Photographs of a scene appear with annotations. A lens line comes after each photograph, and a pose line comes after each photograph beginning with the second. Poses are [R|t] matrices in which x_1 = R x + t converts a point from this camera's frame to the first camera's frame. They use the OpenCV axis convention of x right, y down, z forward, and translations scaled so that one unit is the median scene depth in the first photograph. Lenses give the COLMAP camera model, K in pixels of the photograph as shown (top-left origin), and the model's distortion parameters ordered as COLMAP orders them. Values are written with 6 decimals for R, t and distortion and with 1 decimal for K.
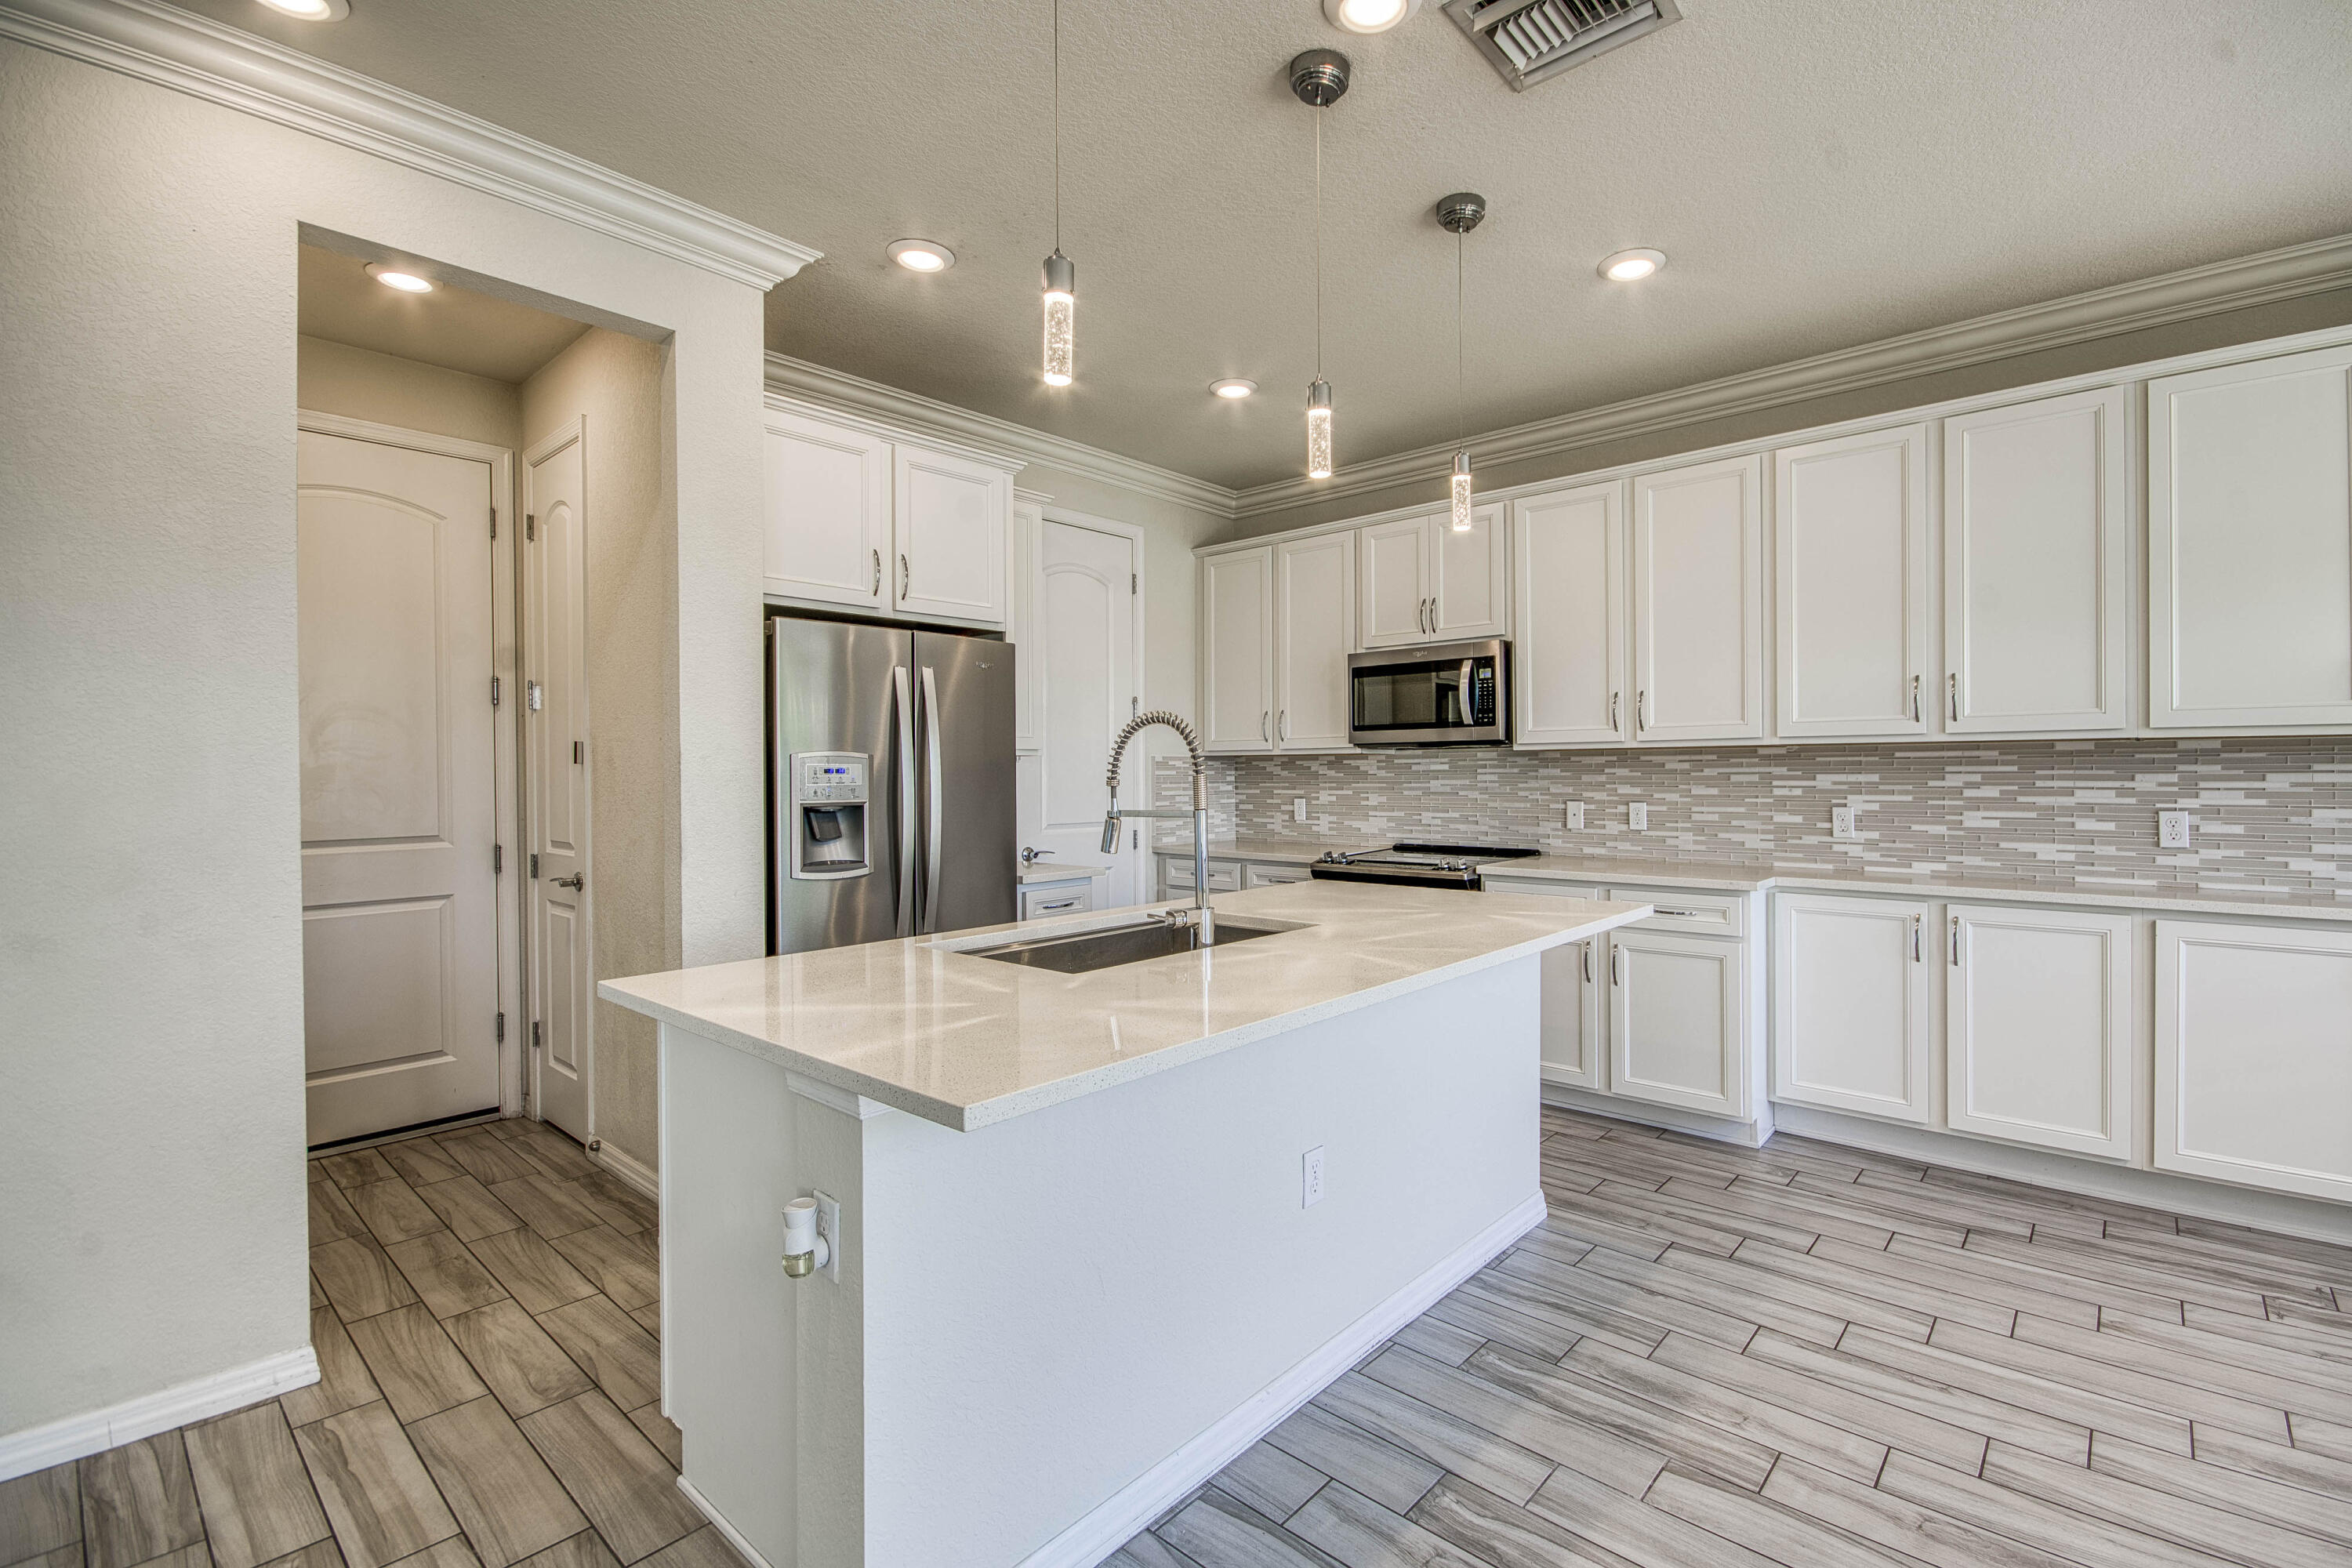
lens RADIAL K [[1046.6, 0, 1235.3], [0, 1046.6, 771.2], [0, 0, 1]] dist [0.008392, -0.009644]
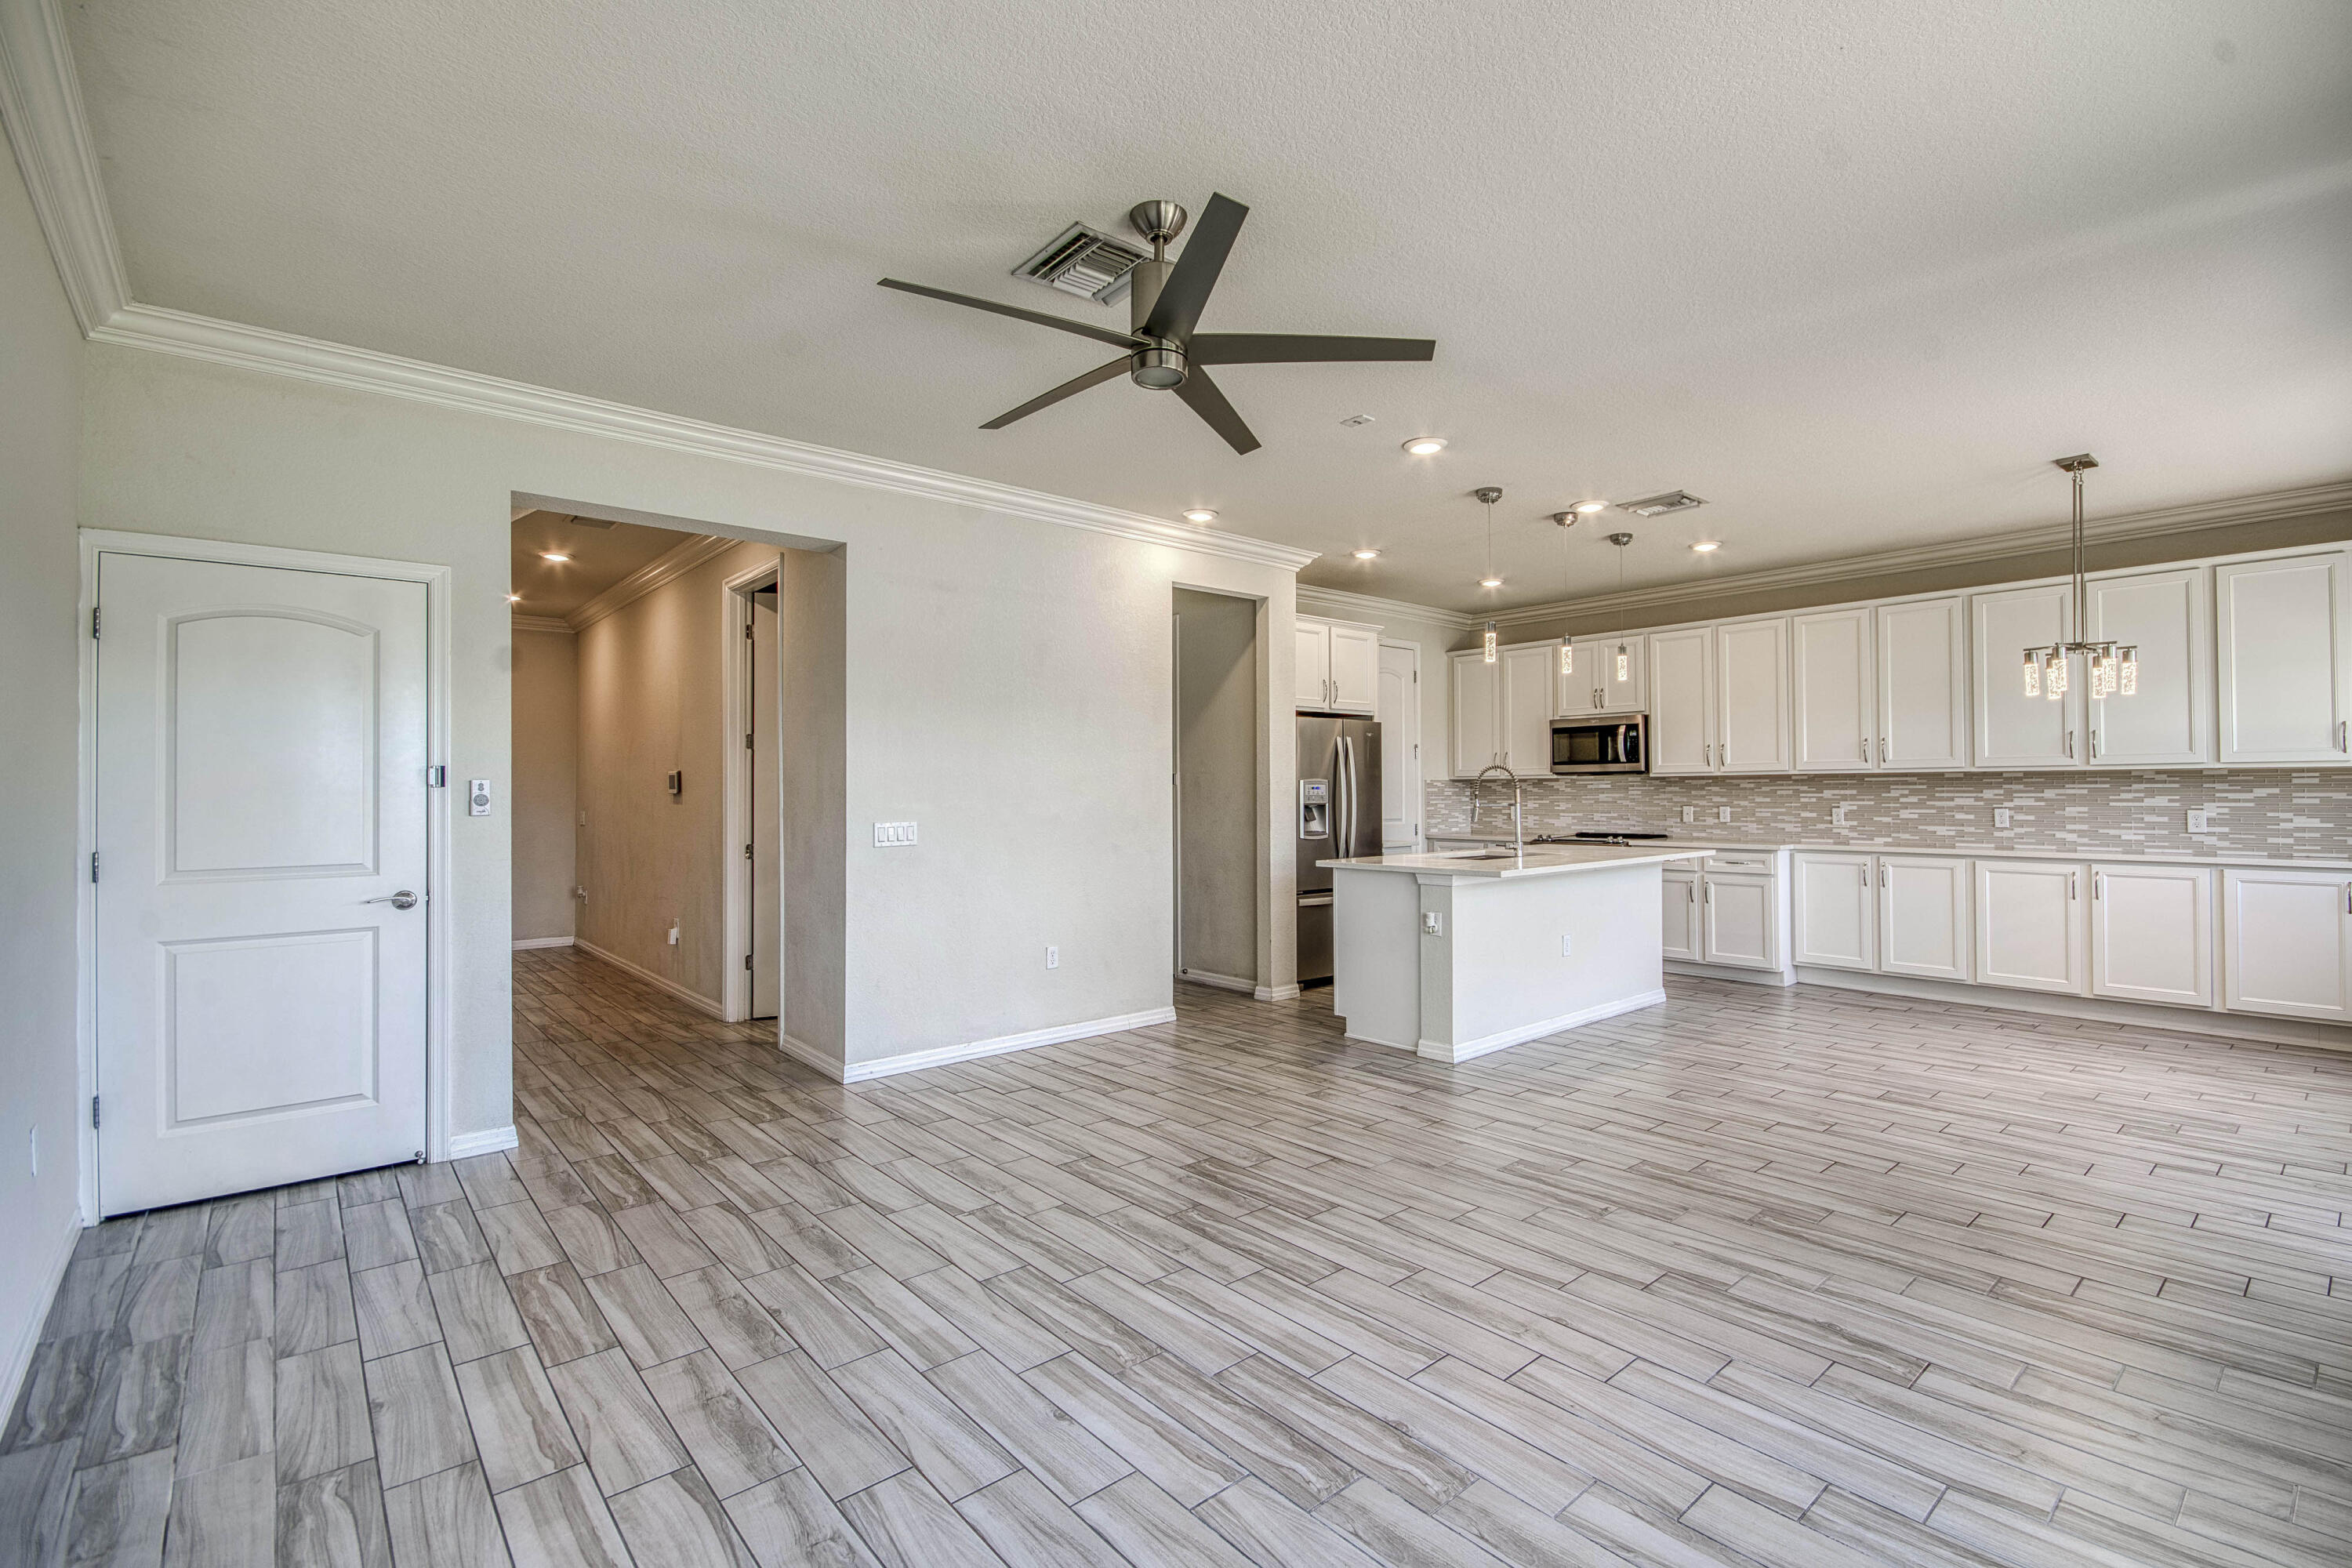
lens RADIAL K [[1046.6, 0, 1235.0], [0, 1046.6, 778.1], [0, 0, 1]] dist [0.008392, -0.009644]
pose [[0.992147, -0.001179, -0.125072, -0.247419], [-0.000268, 0.999933, -0.011551, 0.003628], [0.125077, 0.011494, 0.992080, -0.999321]]
